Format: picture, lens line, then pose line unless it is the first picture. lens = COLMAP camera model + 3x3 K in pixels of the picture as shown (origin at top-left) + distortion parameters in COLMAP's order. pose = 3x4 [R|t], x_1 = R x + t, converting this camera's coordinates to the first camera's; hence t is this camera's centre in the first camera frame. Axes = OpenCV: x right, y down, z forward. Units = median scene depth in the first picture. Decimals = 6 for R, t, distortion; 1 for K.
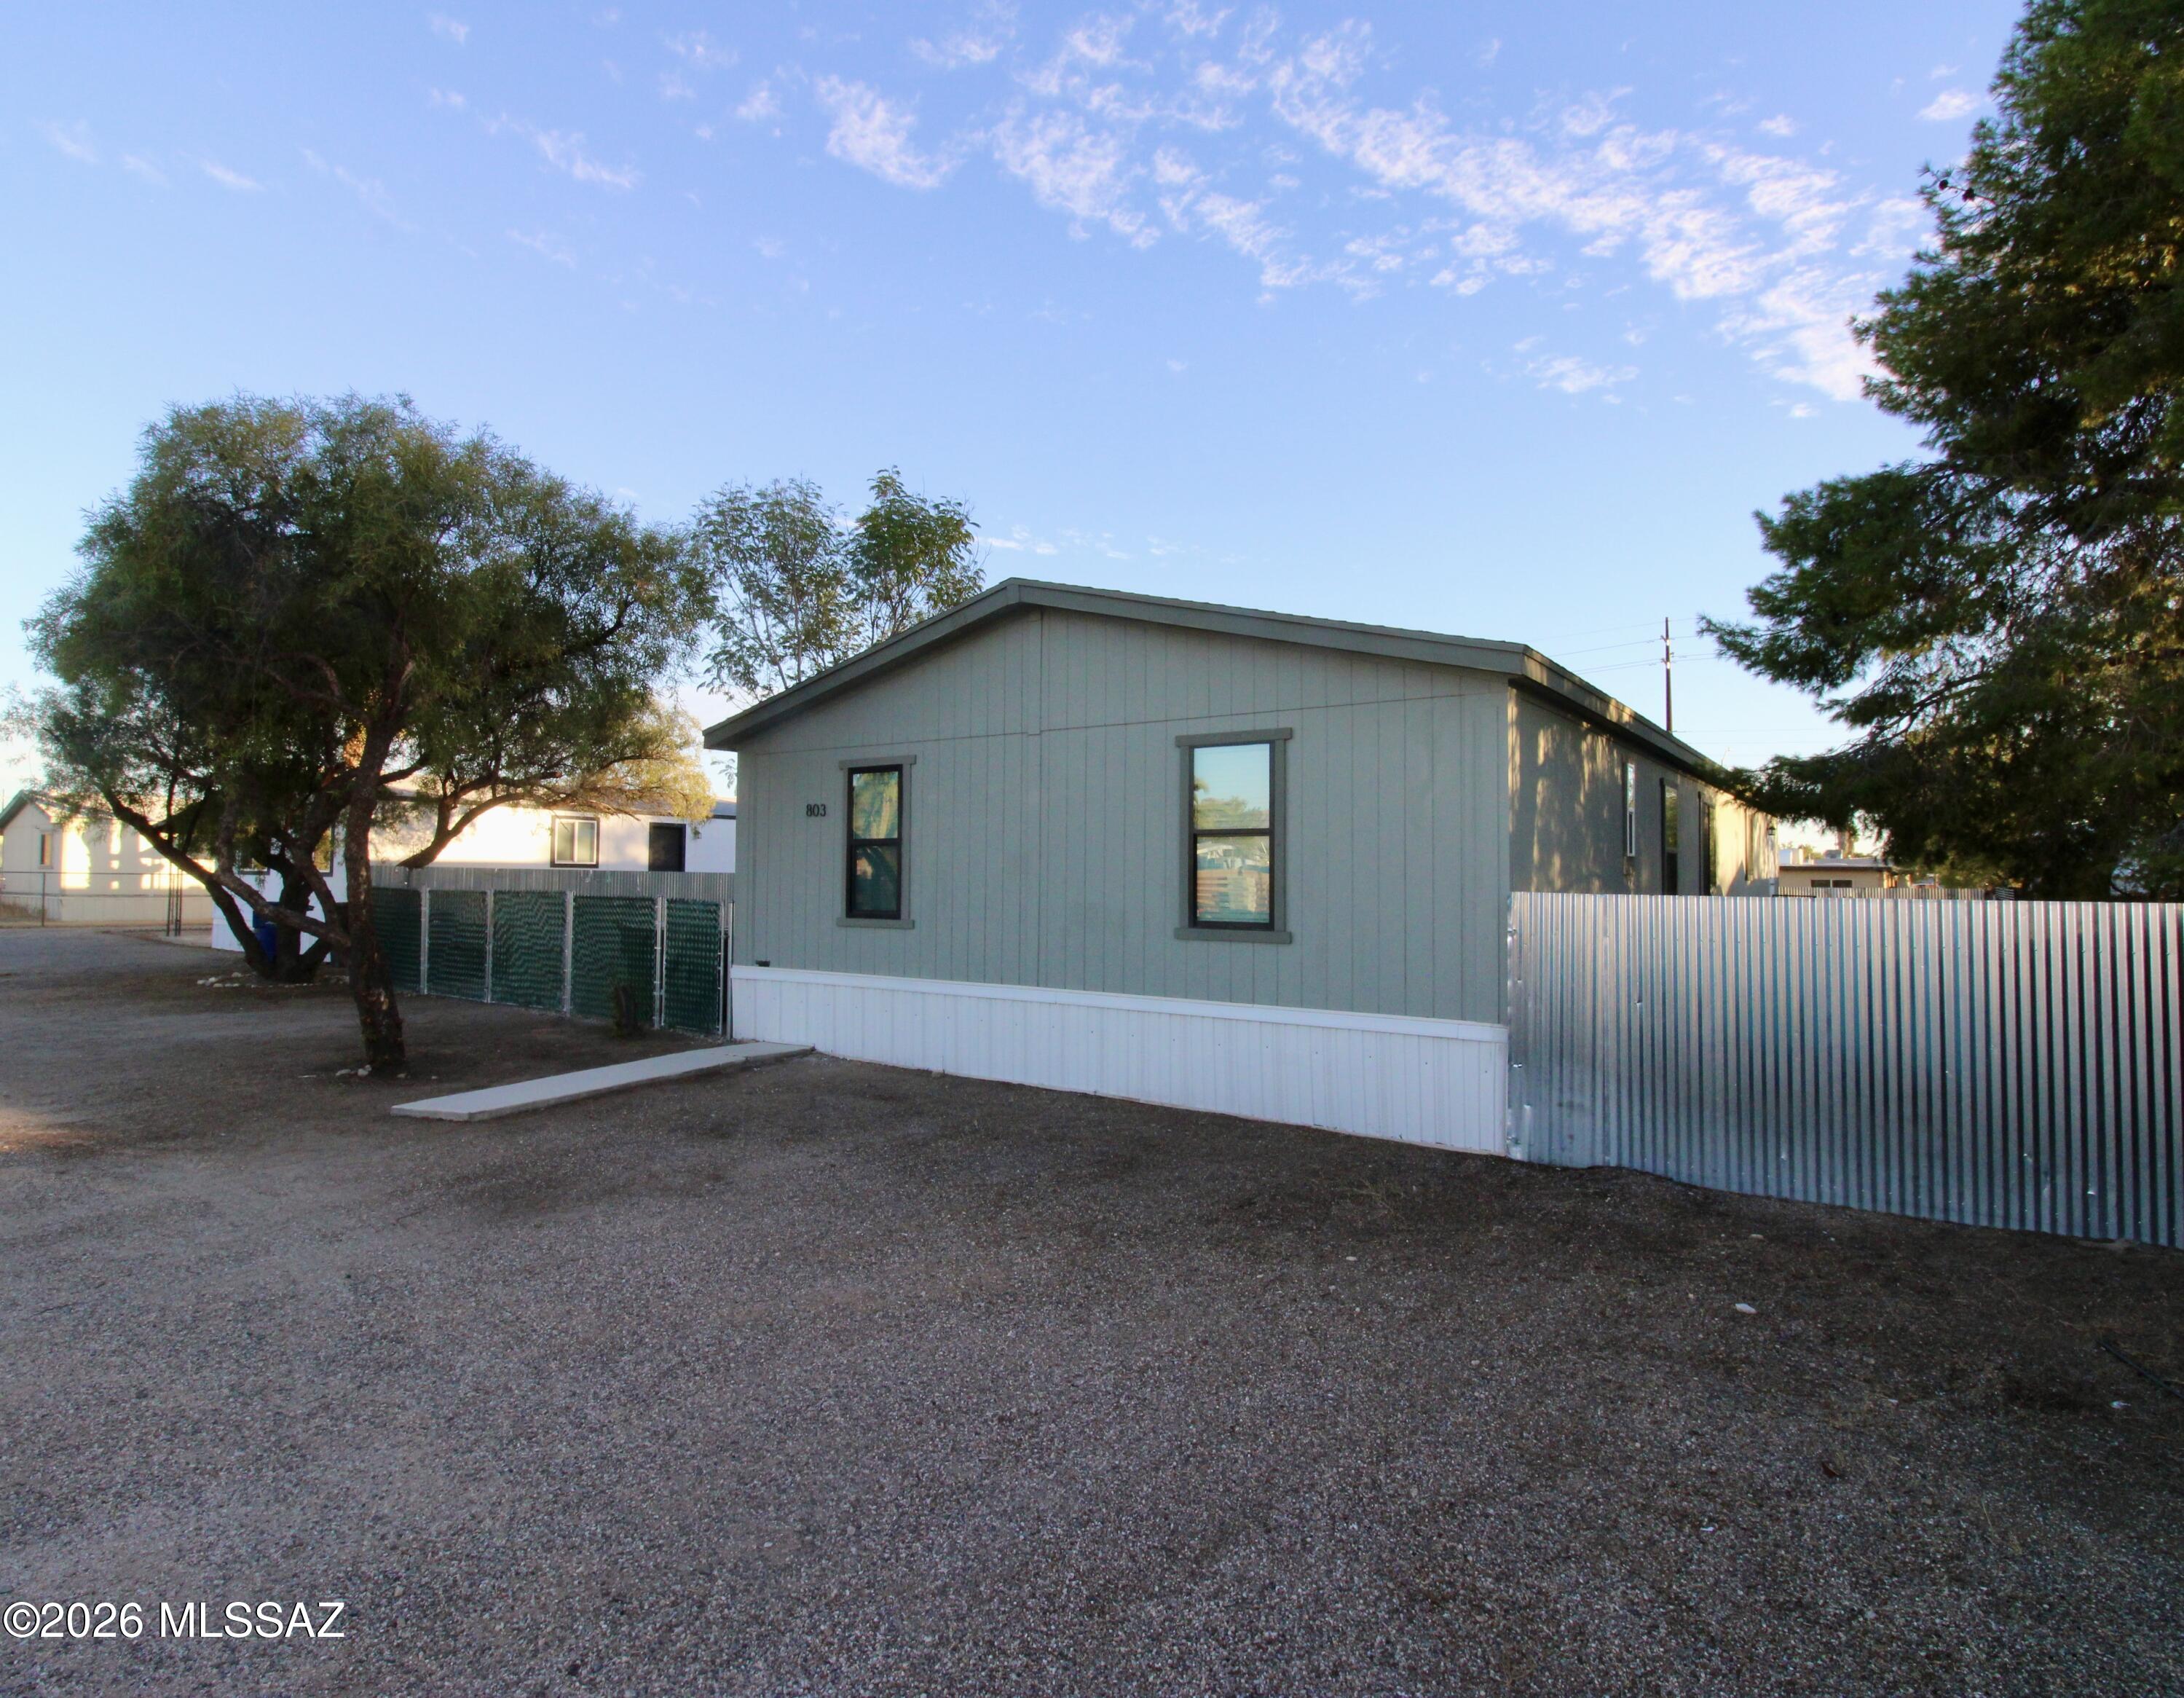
lens RADIAL K [[1162.7, 0, 1092.0], [0, 1162.7, 849.0], [0, 0, 1]] dist [-0.001071, -0.016128]
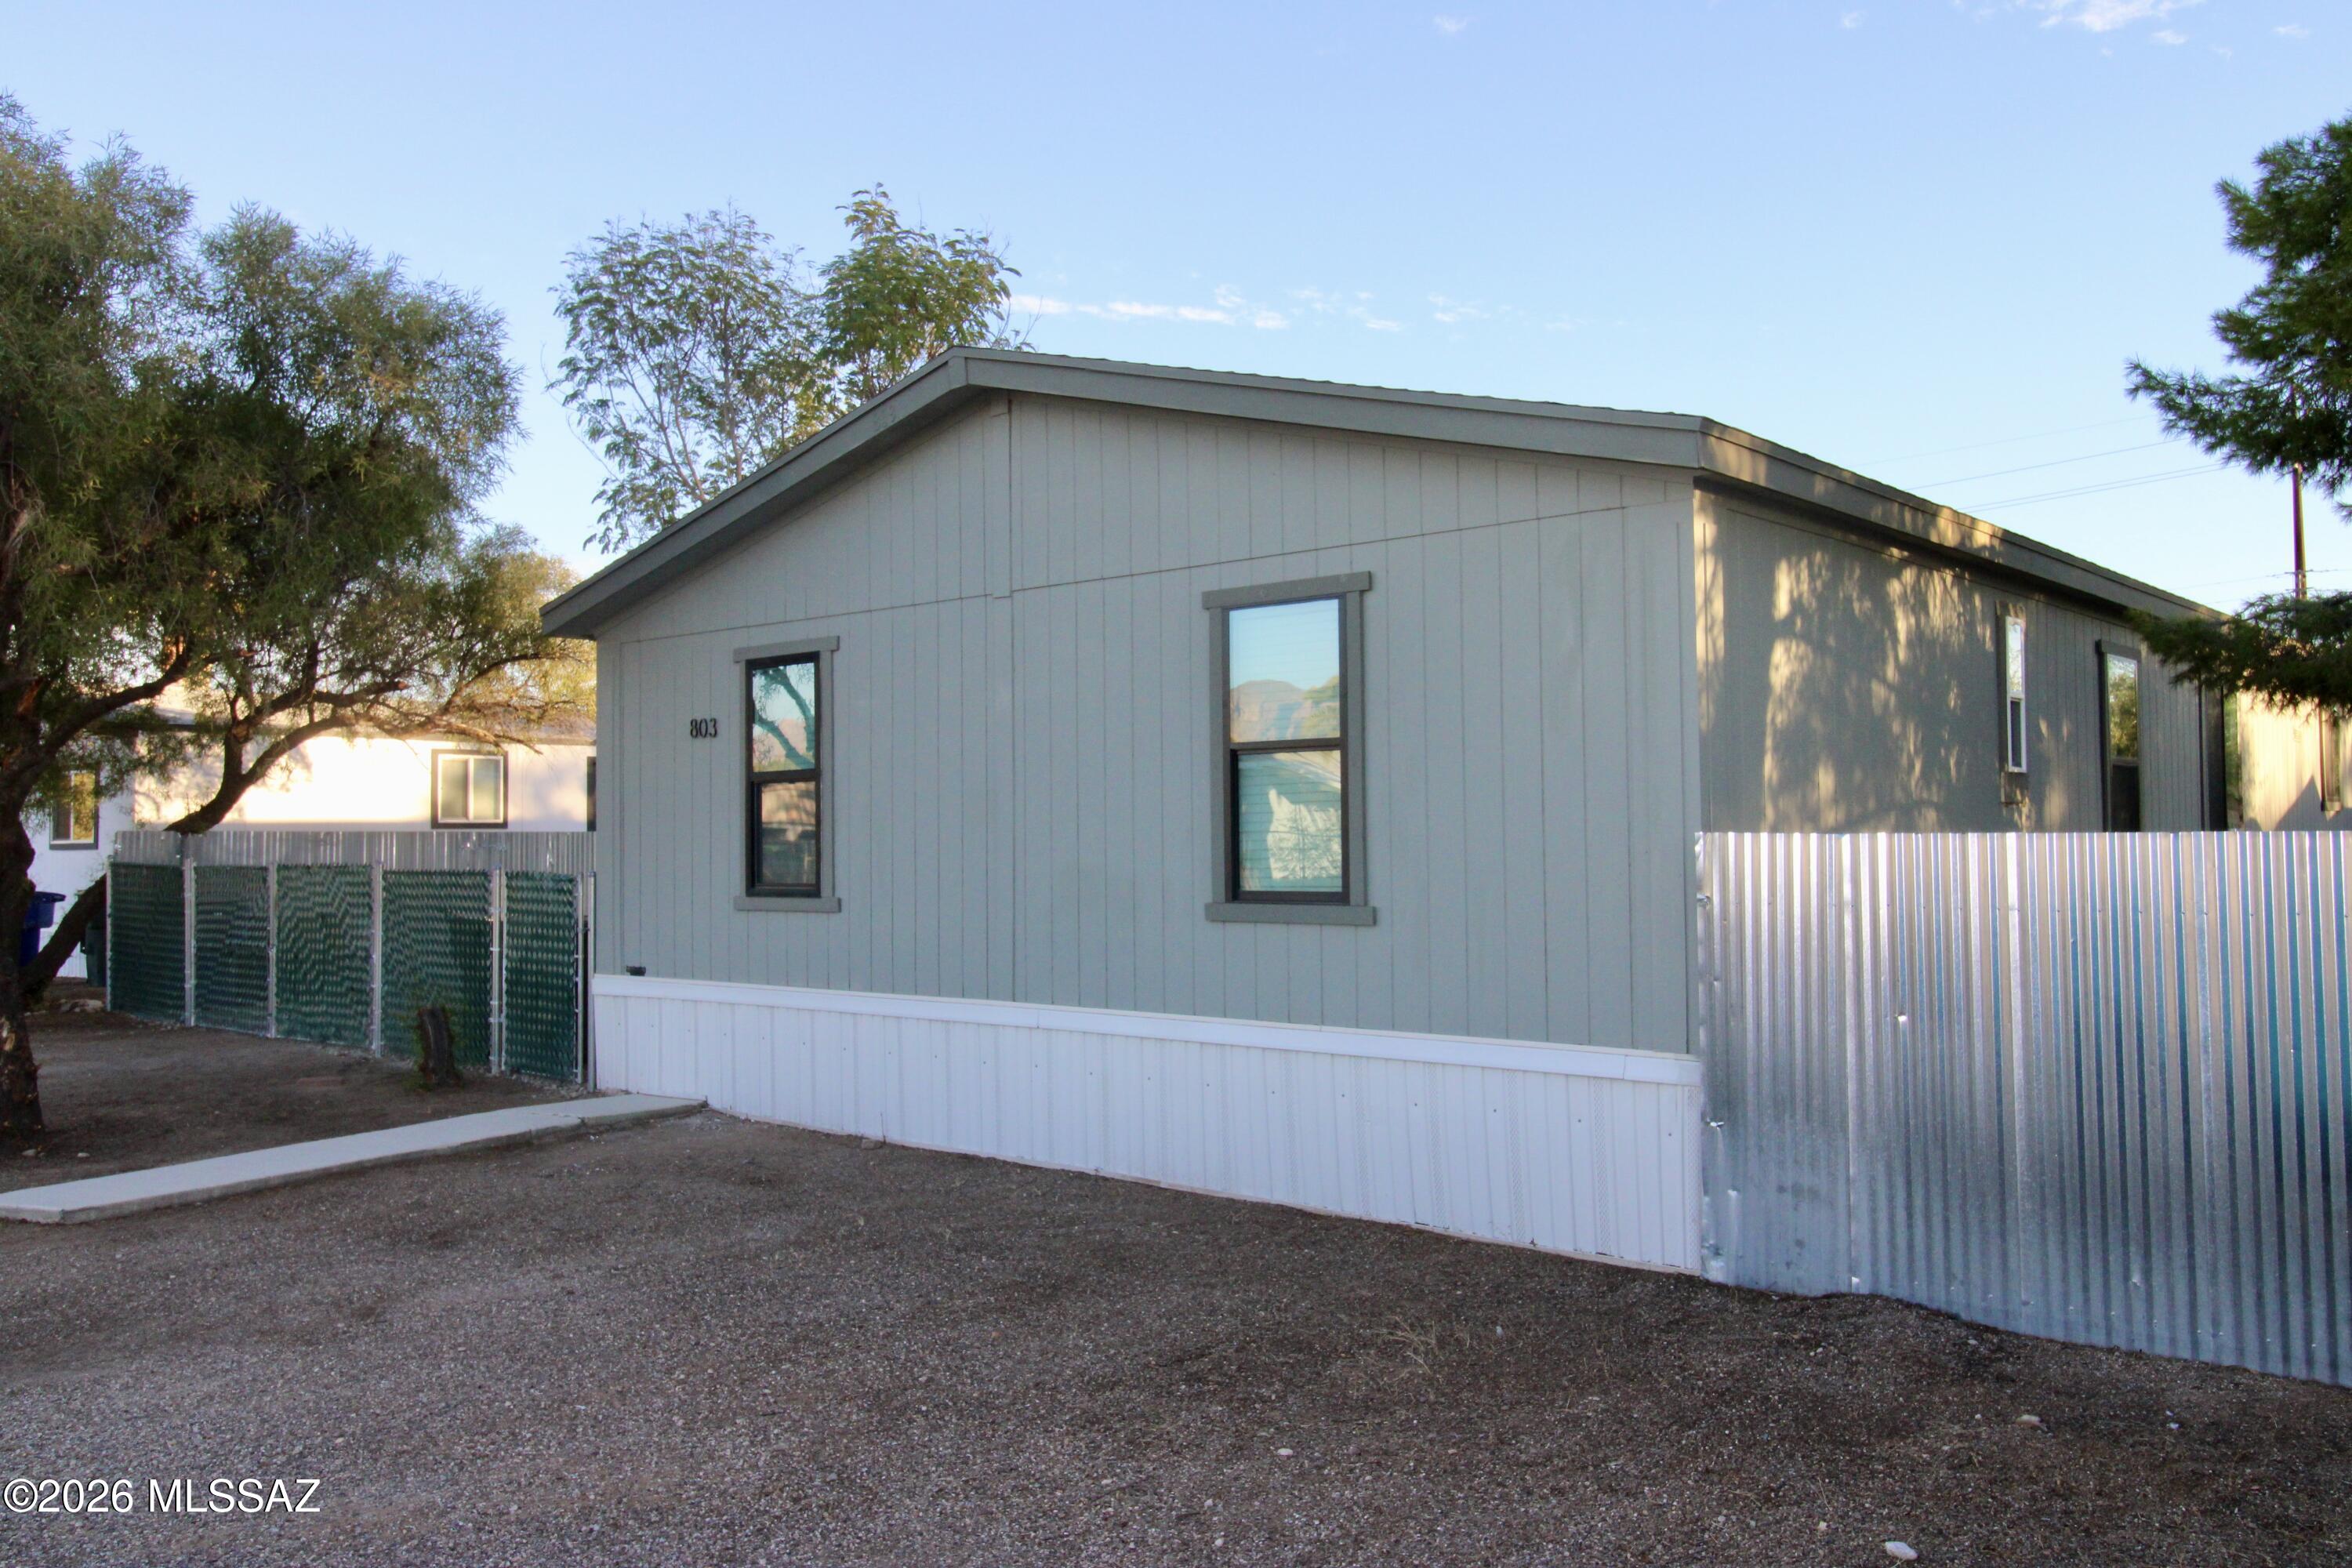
lens RADIAL K [[1829.2, 0, 1176.0], [0, 1829.2, 784.0], [0, 0, 1]] dist [0.005559, 0.001021]
pose [[0.996750, -0.022003, -0.077494, 0.118643], [0.021968, 0.999758, -0.001306, 0.005175], [0.077504, -0.000401, 0.996992, 0.029714]]
